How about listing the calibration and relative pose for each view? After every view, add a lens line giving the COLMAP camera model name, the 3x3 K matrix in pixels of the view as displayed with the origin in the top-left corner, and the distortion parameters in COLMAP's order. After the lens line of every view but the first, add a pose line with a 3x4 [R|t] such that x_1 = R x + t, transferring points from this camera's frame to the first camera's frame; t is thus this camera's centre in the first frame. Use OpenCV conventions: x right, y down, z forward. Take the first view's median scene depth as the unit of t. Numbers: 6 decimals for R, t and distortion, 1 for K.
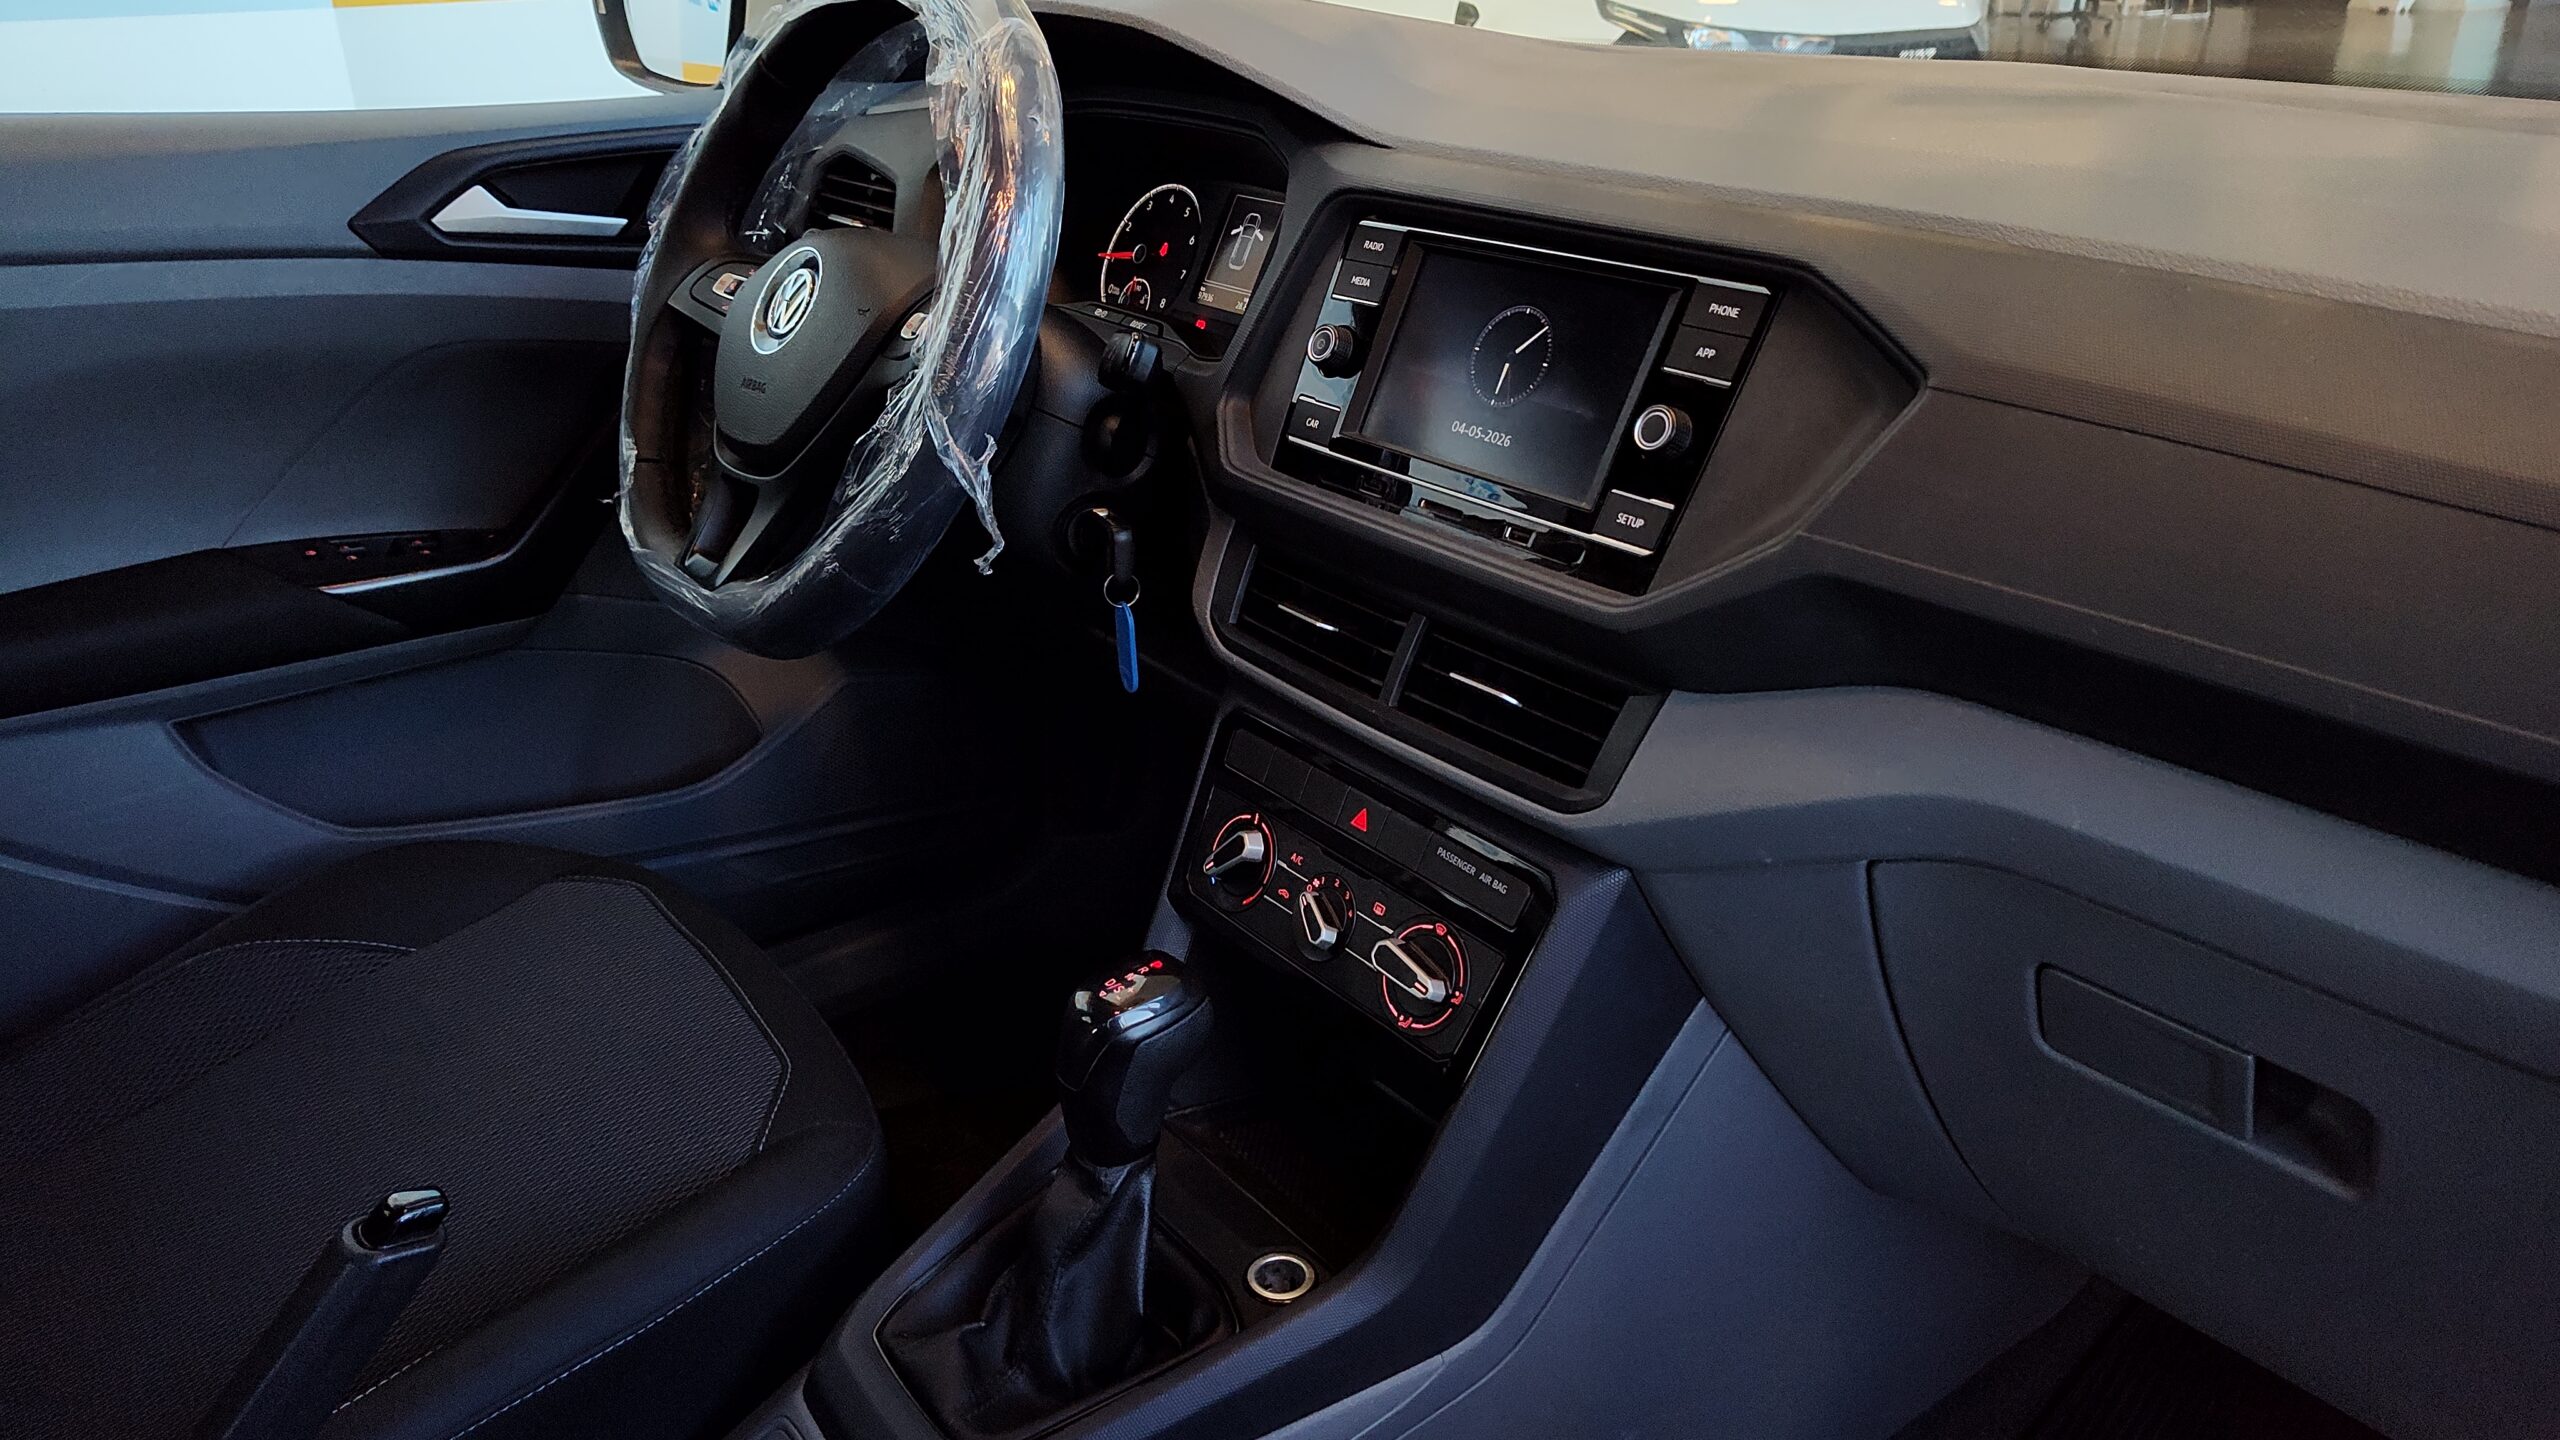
lens RADIAL K [[1768.1, 0, 1280.0], [0, 1768.1, 720.0], [0, 0, 1]] dist [0.009830, -0.009478]
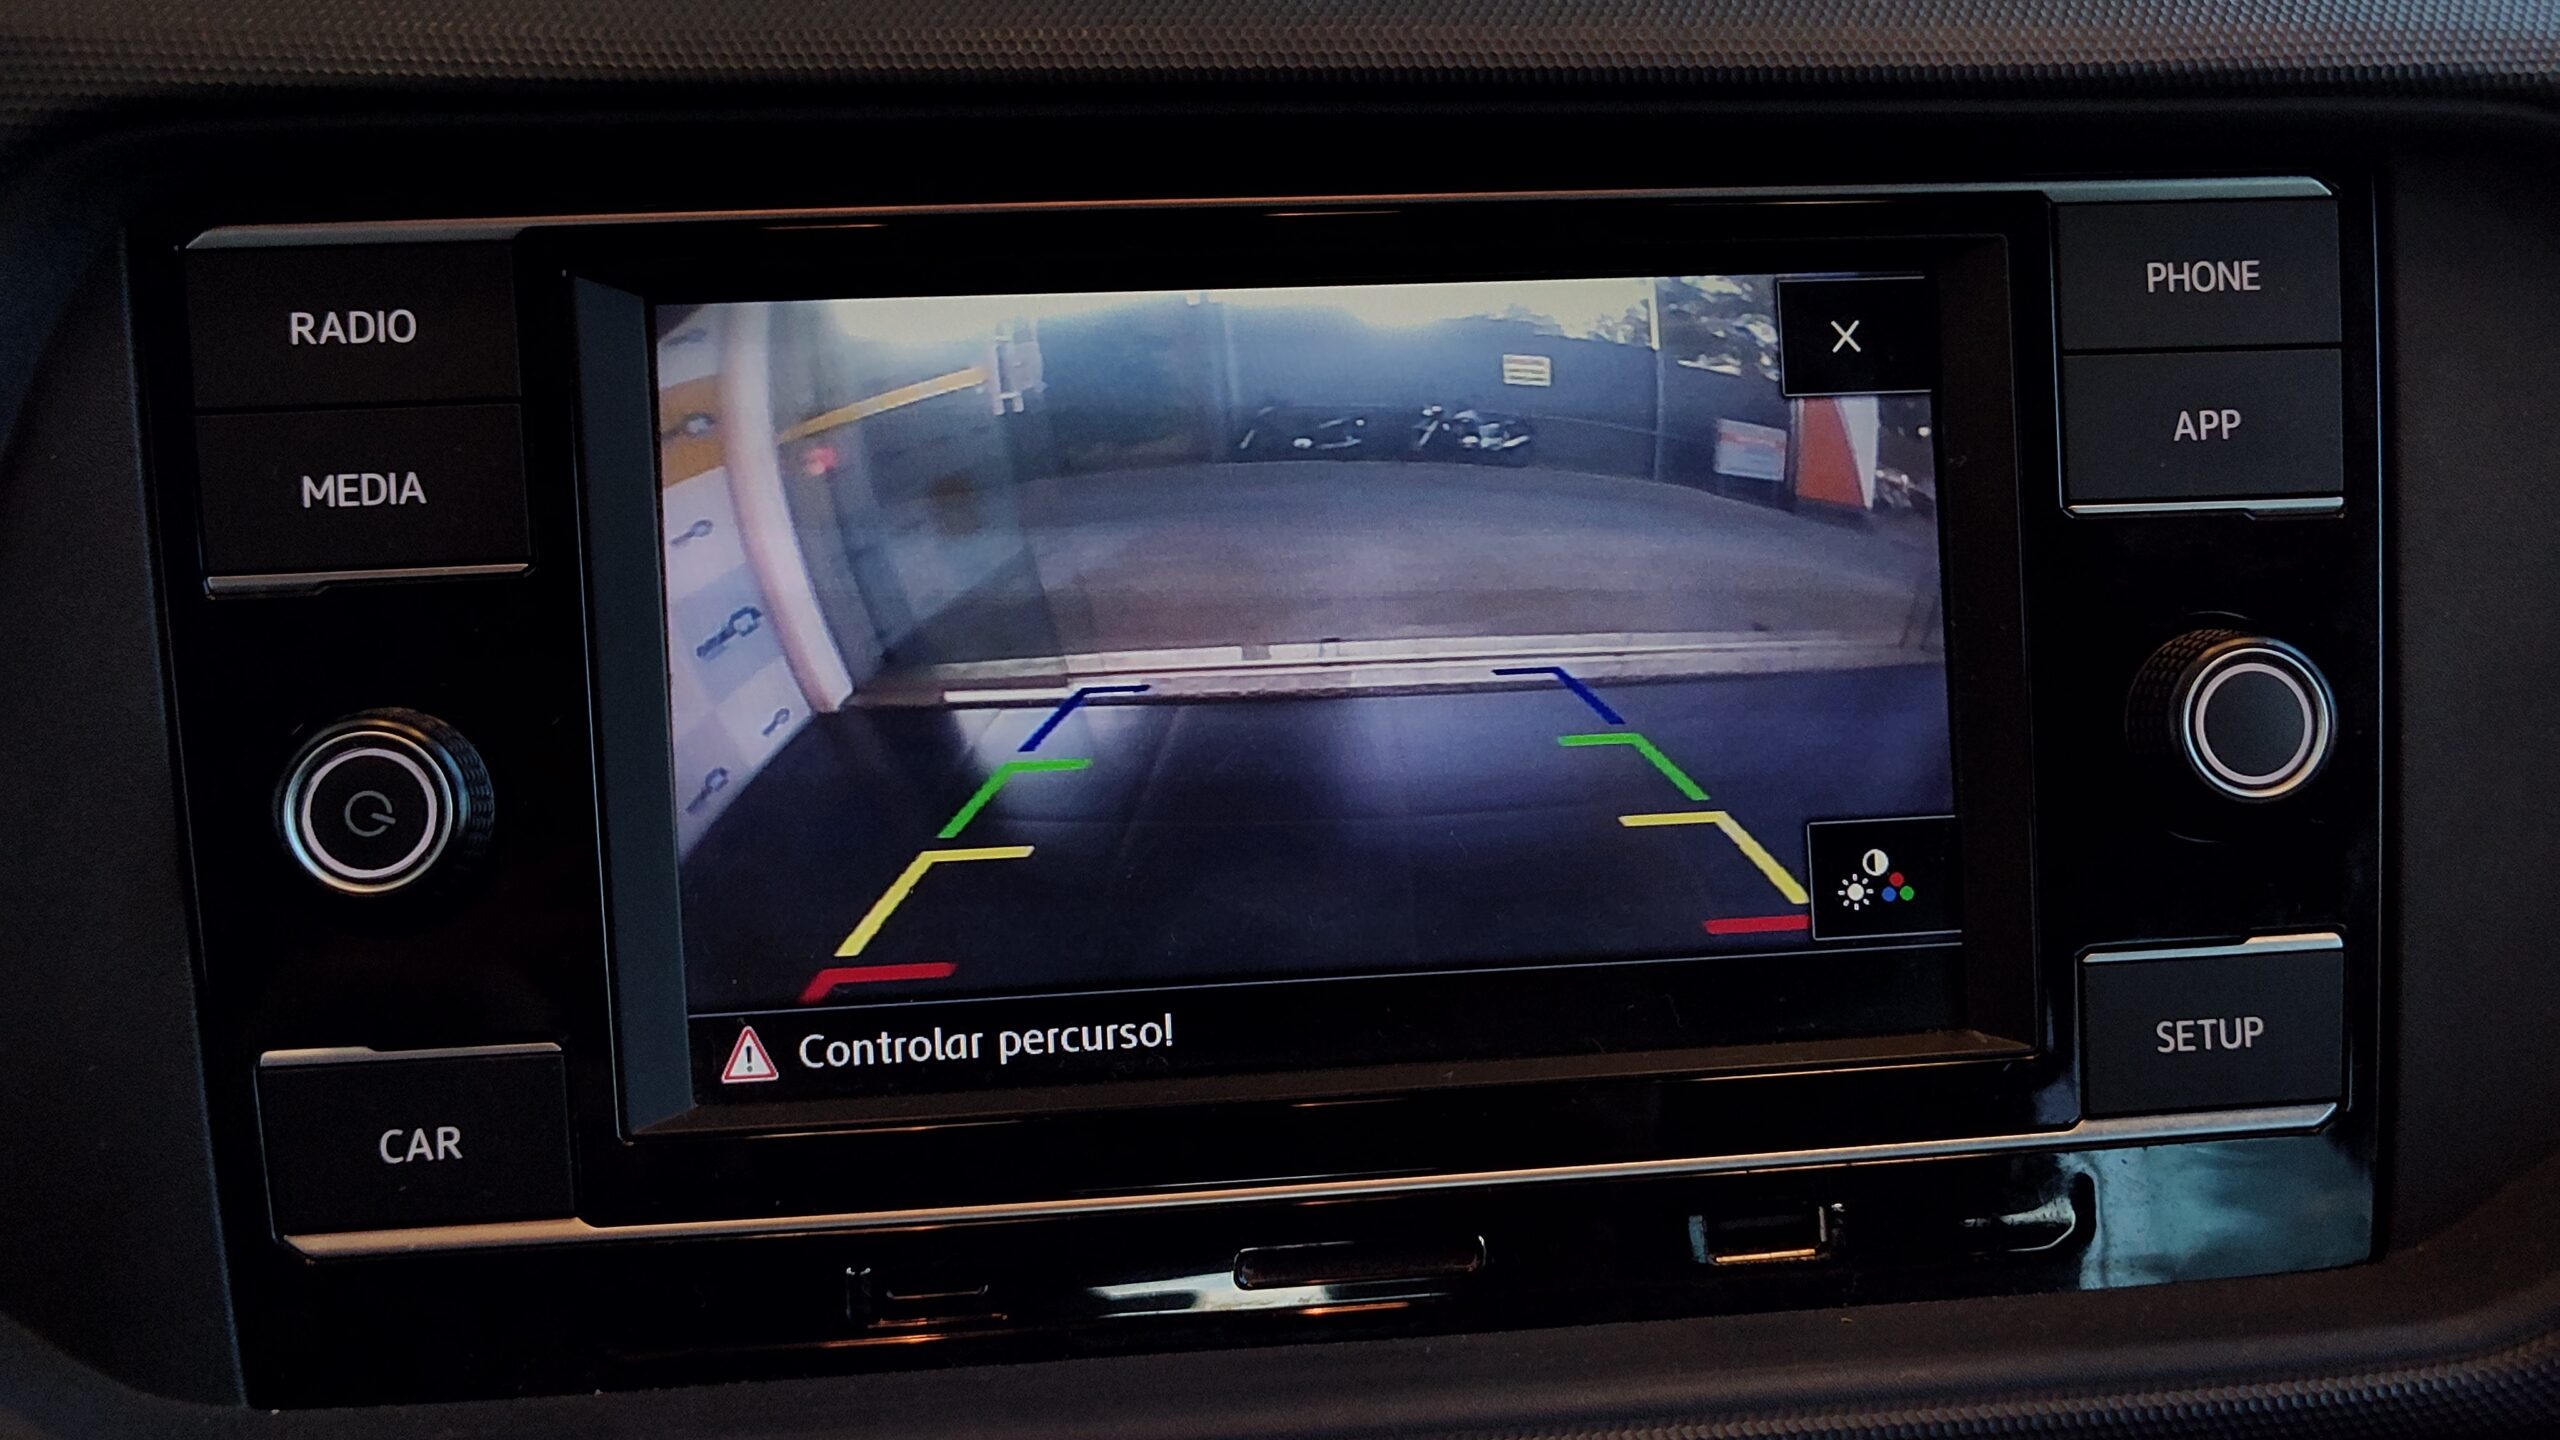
lens RADIAL K [[2702.7, 0, 1280.0], [0, 2702.7, 720.0], [0, 0, 1]] dist [-0.015466, 0.155684]
pose [[0.511134, -0.358785, 0.781035, -0.175893], [0.336625, 0.919678, 0.202177, -0.252584], [-0.790839, 0.159576, 0.590855, 0.710112]]
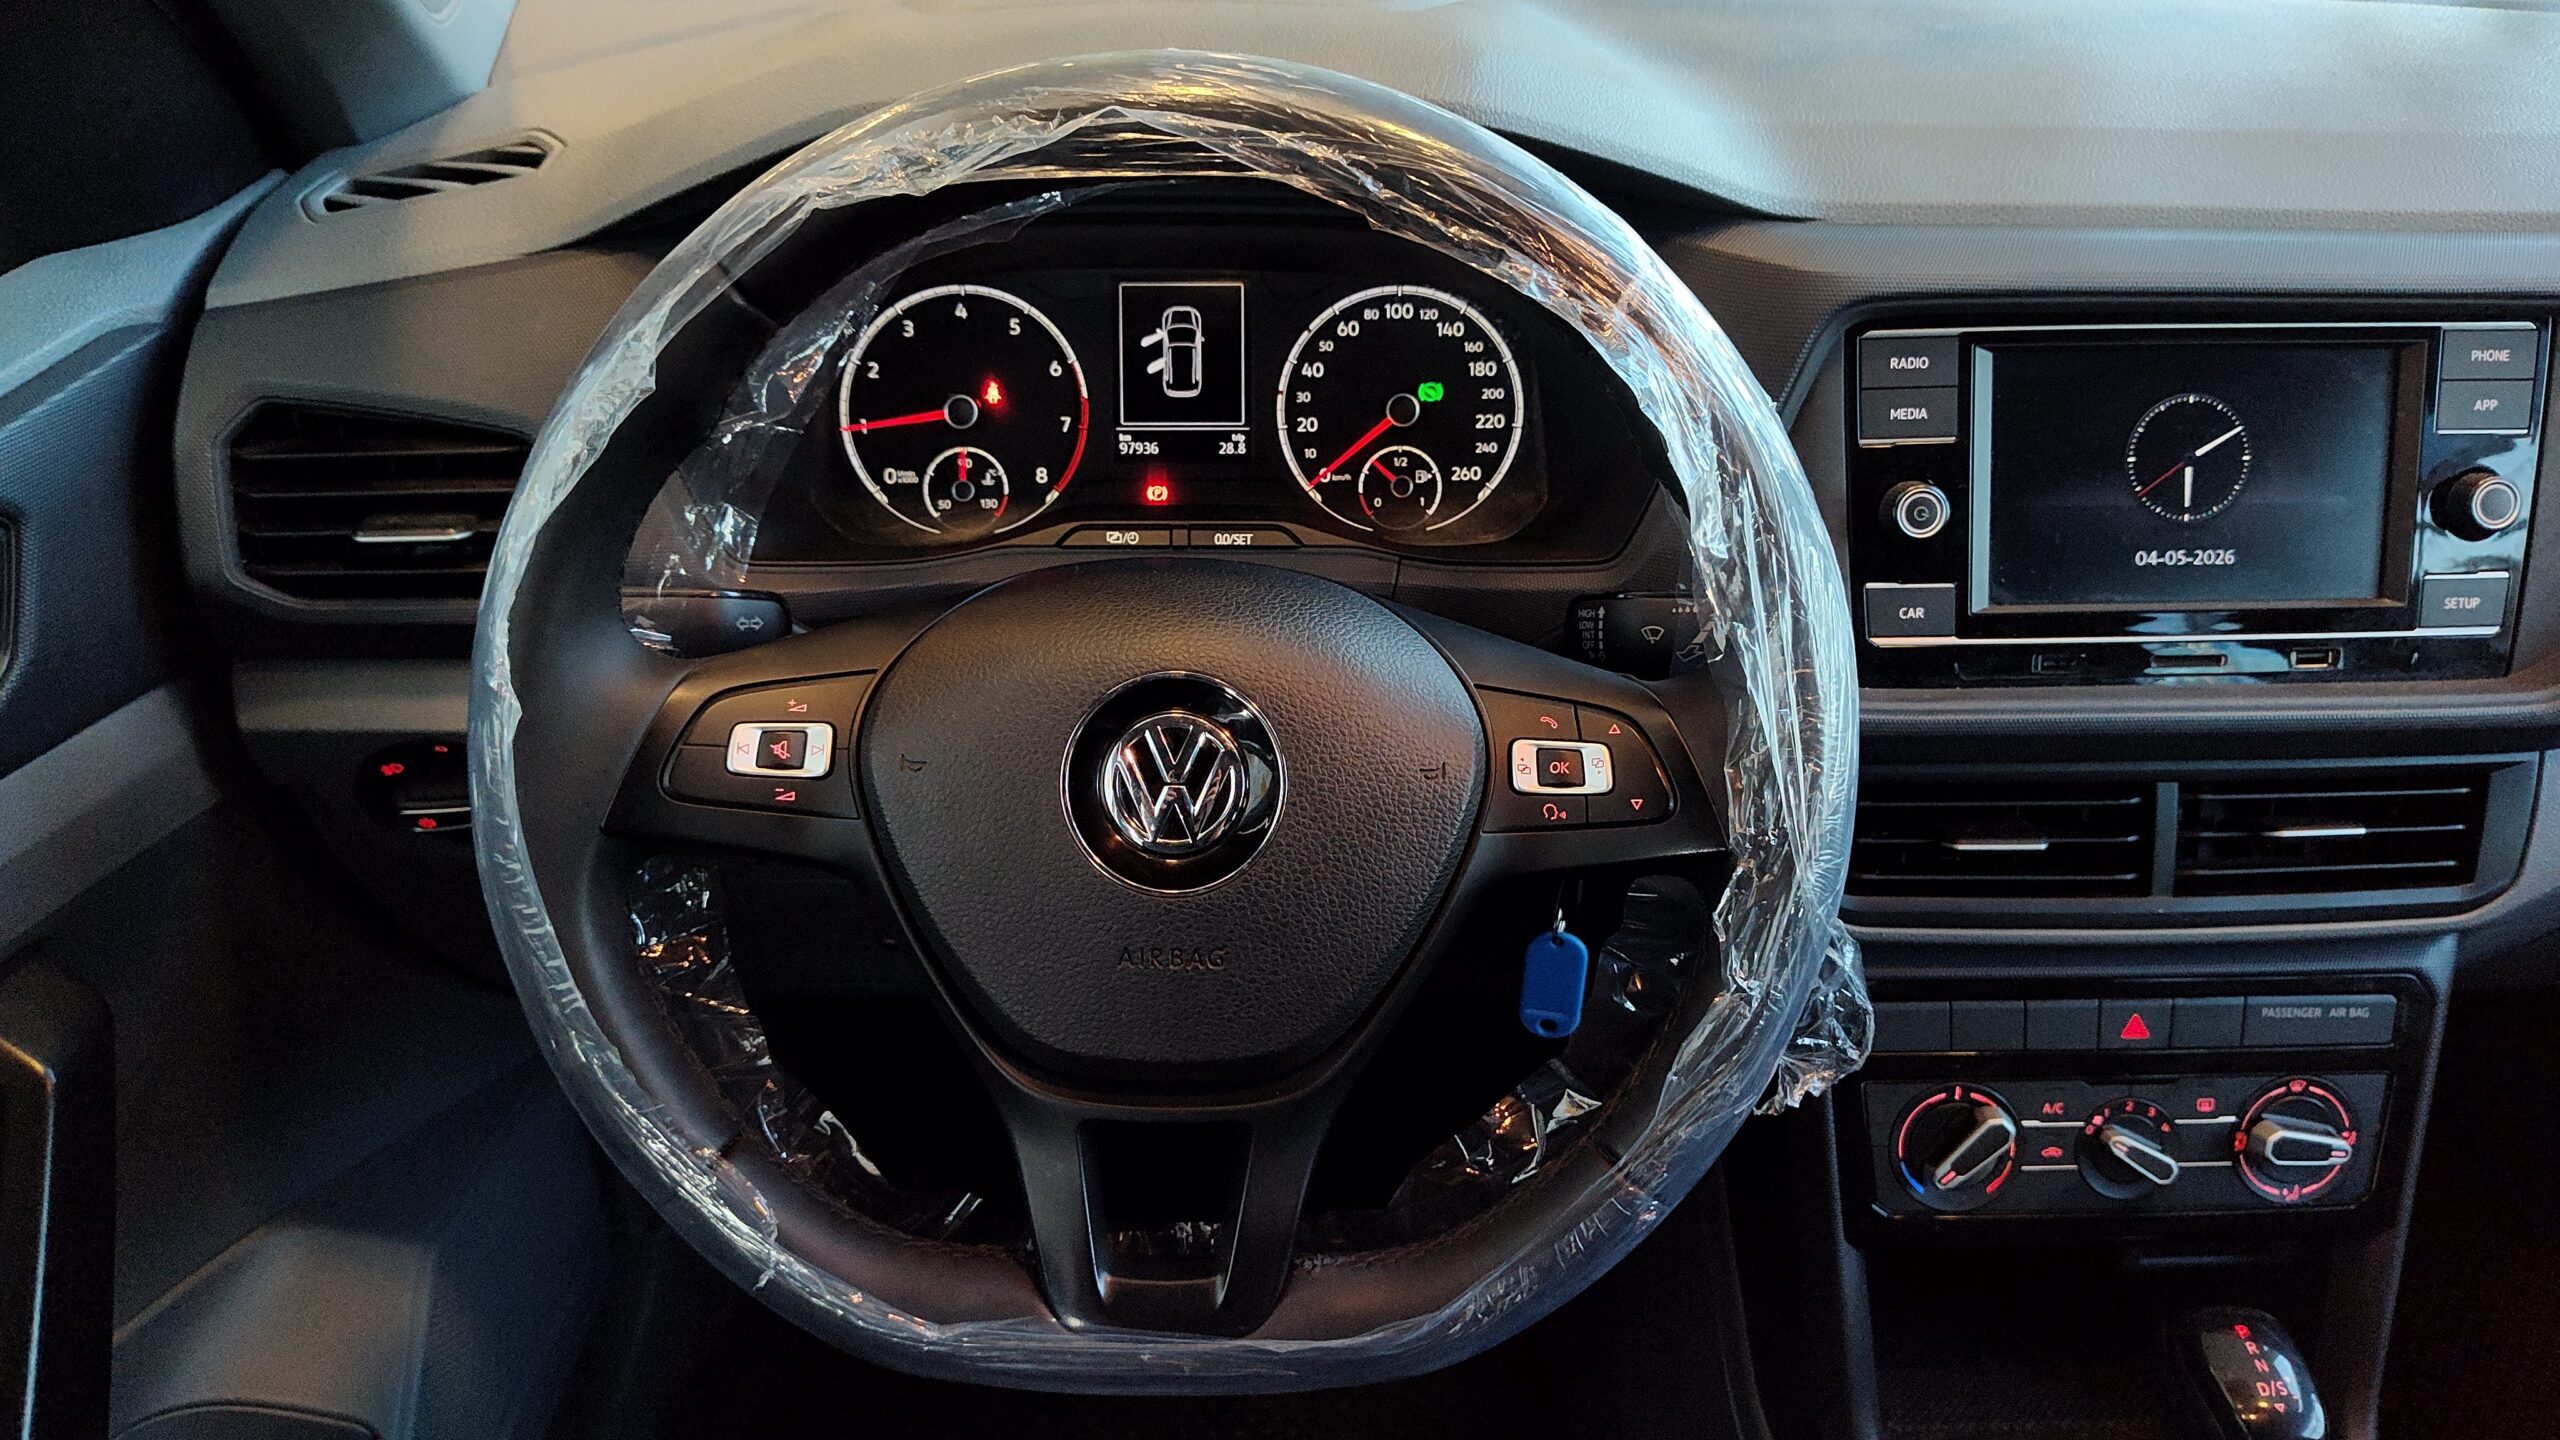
lens RADIAL K [[1768.1, 0, 1280.0], [0, 1768.1, 720.0], [0, 0, 1]] dist [0.009830, -0.009478]
pose [[0.582842, -0.447651, 0.678162, -0.674570], [0.322581, 0.893459, 0.312527, -0.453170], [-0.745813, 0.036608, 0.665149, 0.709338]]
